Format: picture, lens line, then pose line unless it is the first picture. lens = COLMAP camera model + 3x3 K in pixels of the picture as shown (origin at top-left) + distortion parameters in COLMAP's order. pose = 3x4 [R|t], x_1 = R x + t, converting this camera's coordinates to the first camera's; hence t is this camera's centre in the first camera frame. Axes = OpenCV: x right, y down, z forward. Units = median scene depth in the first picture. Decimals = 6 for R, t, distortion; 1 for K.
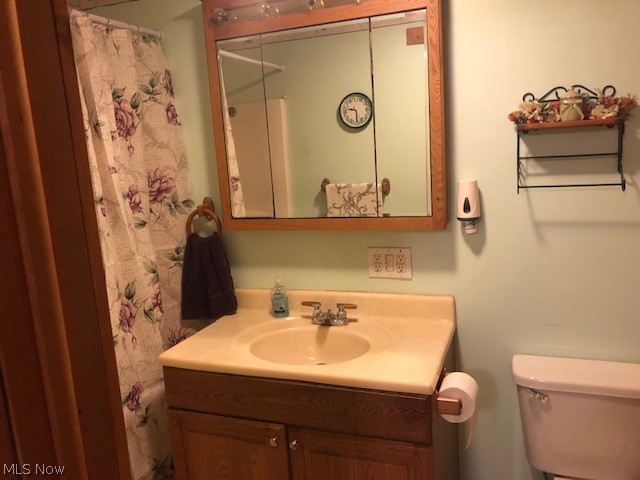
lens RADIAL K [[523.4, 0, 320.0], [0, 523.4, 240.0], [0, 0, 1]] dist [-0.001528, 0.002414]
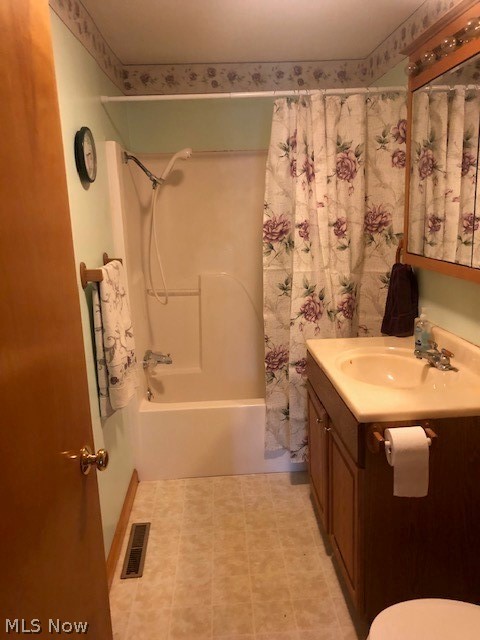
lens RADIAL K [[523.4, 0, 240.0], [0, 523.4, 320.0], [0, 0, 1]] dist [-0.001528, 0.002414]
pose [[0.435379, 0.242371, -0.867007, 0.714158], [-0.151166, 0.969085, 0.194996, -0.069254], [0.887465, 0.046165, 0.458557, 0.171185]]
